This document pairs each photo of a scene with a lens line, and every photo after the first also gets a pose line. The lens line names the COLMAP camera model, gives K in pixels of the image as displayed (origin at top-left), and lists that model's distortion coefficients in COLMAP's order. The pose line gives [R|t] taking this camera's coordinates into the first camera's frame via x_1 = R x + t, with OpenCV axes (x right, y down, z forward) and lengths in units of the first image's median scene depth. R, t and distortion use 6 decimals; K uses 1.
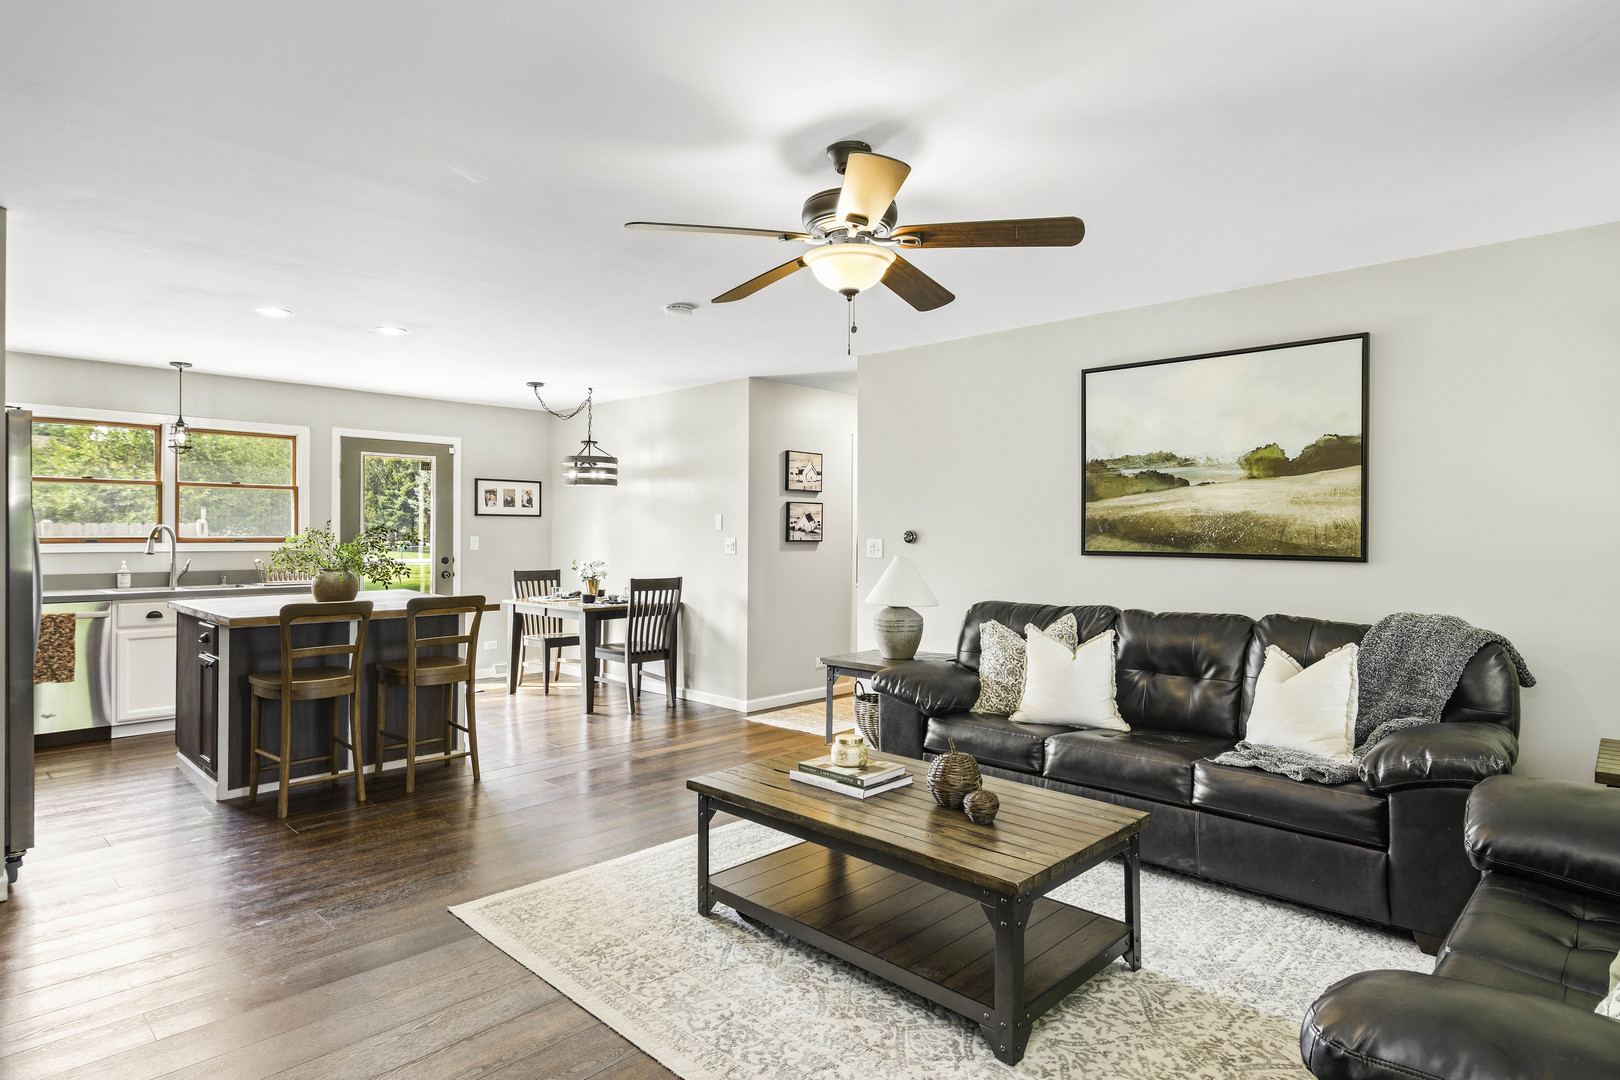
lens RADIAL K [[893.9, 0, 762.2], [0, 893.9, 527.9], [0, 0, 1]] dist [0.001651, 0.034363]
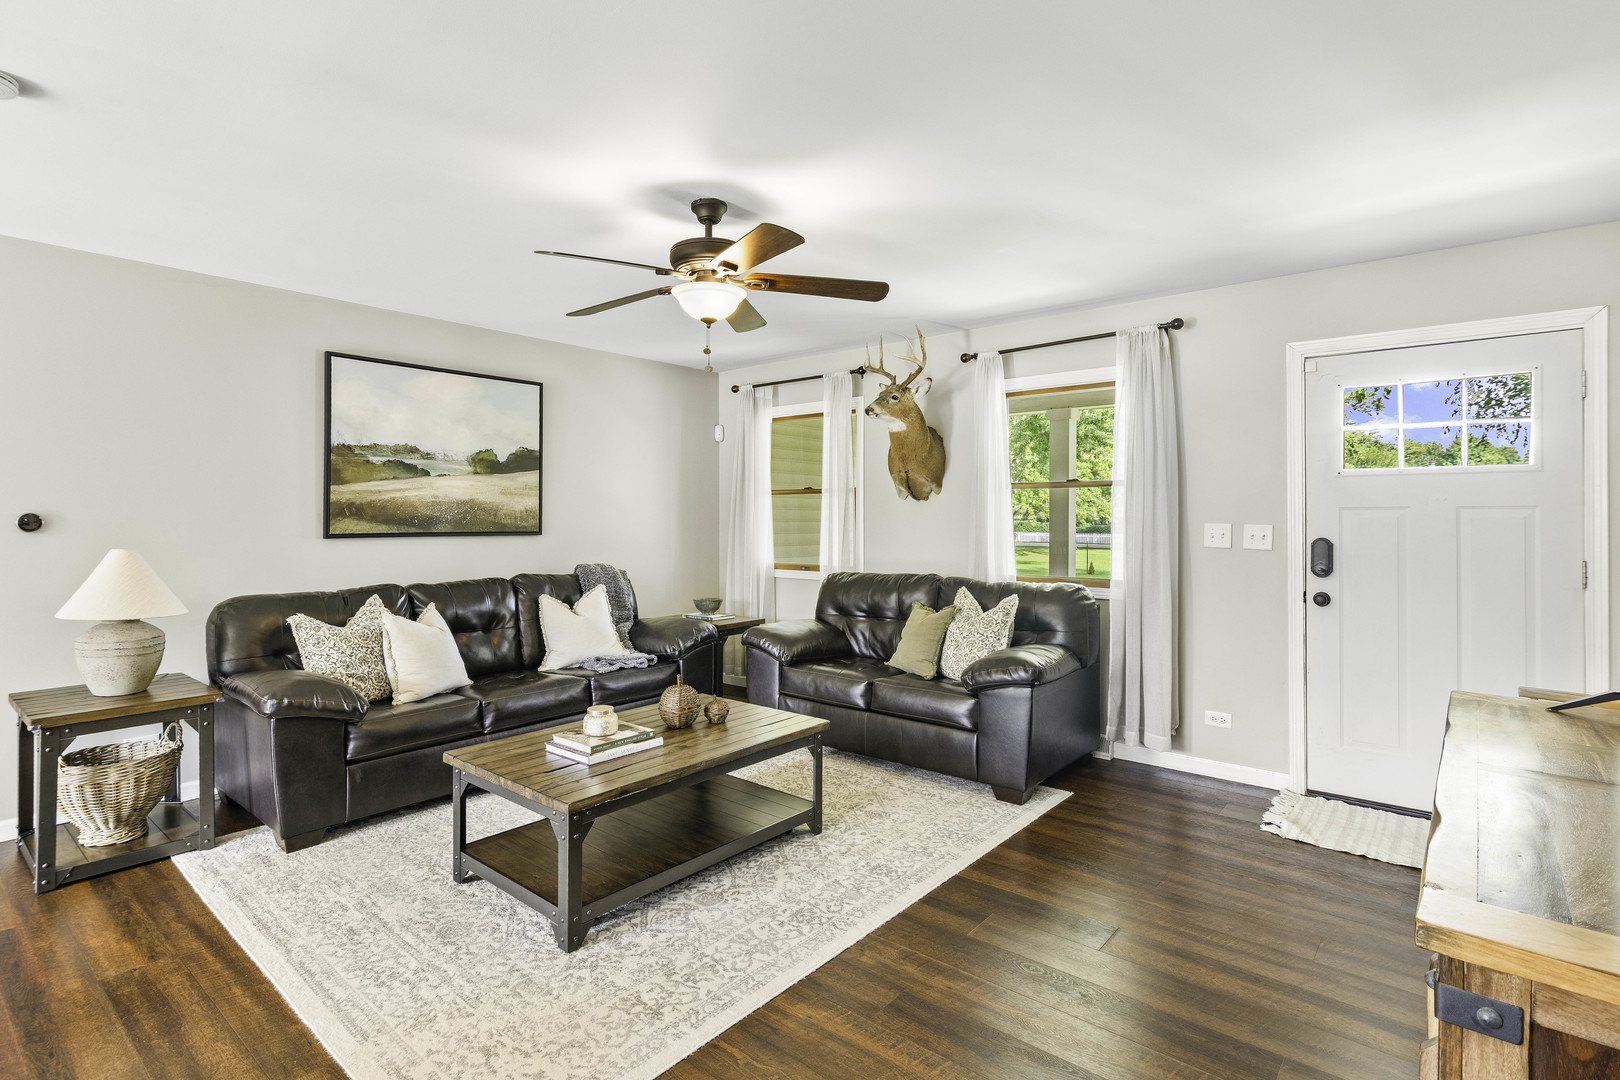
lens RADIAL K [[798.2, 0, 802.1], [0, 798.2, 516.3], [0, 0, 1]] dist [-0.000872, -0.000007]
pose [[-0.098651, -0.004444, 0.995112, -0.414292], [-0.005598, 0.999977, 0.003911, -0.000255], [-0.995106, -0.005184, -0.098674, 0.407227]]
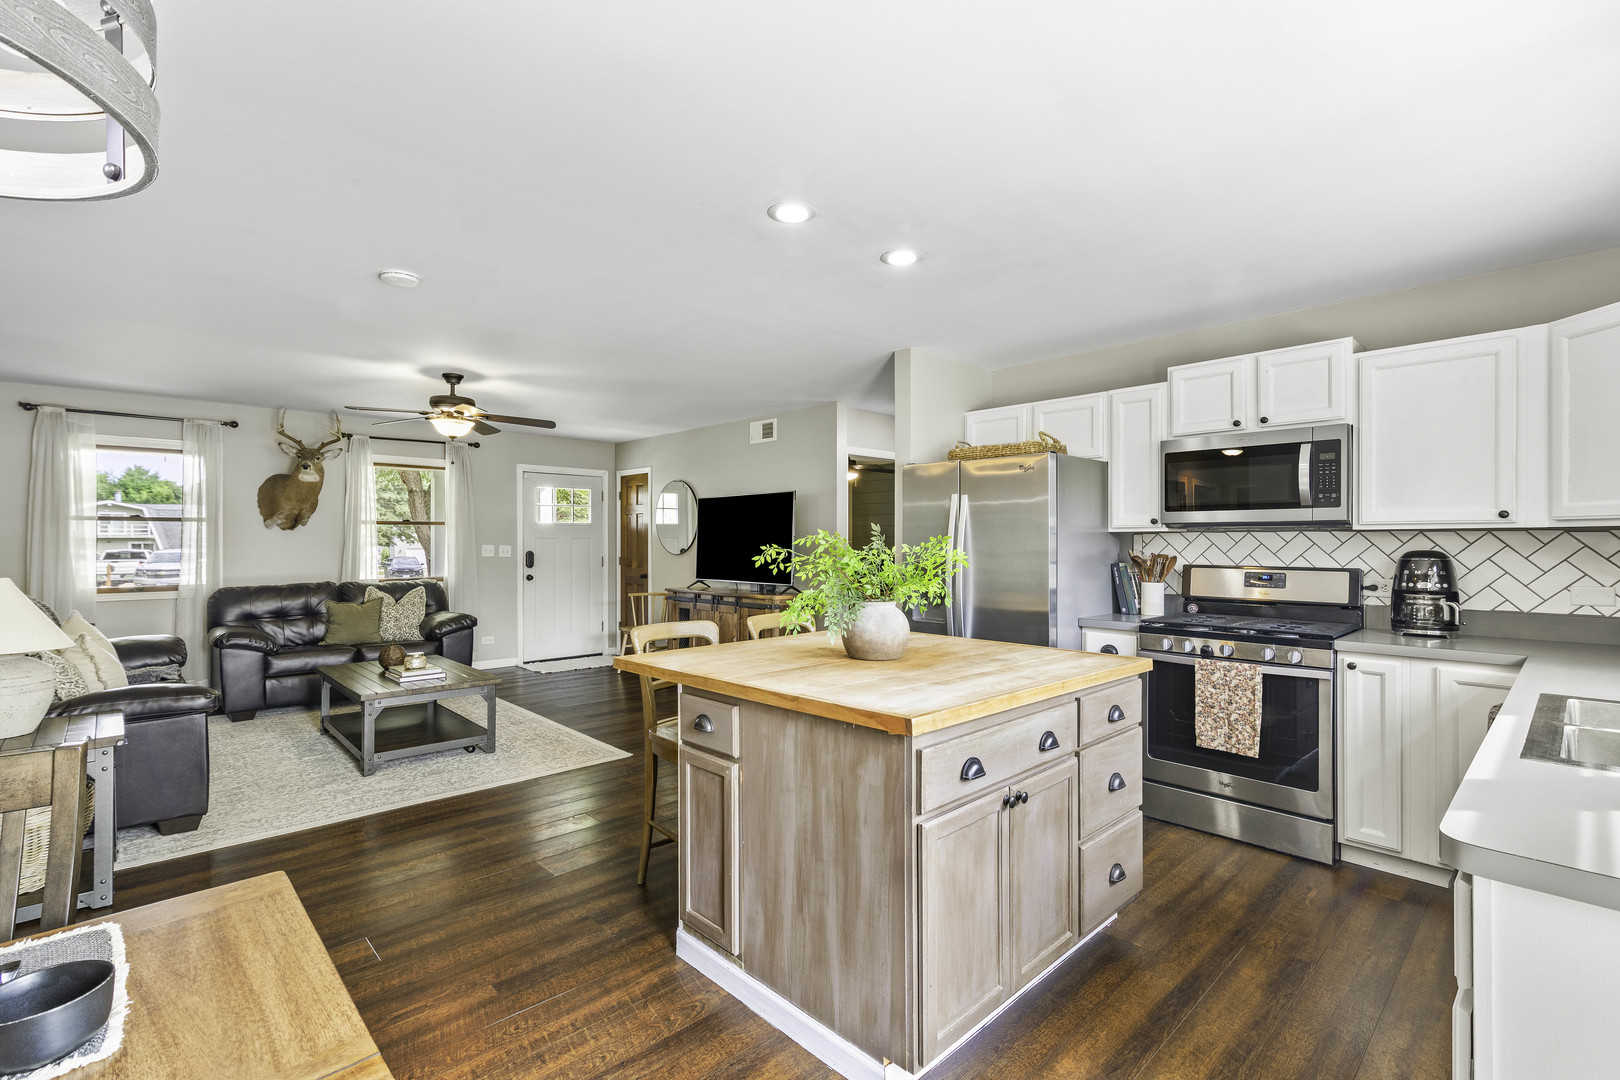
lens RADIAL K [[732.9, 0, 801.7], [0, 732.9, 535.1], [0, 0, 1]] dist [0.006045, 0.000156]
pose [[-0.999983, -0.000392, 0.005769, -0.336991], [-0.000453, 0.999943, -0.010696, 0.001913], [-0.005765, -0.010698, -0.999926, 1.194124]]
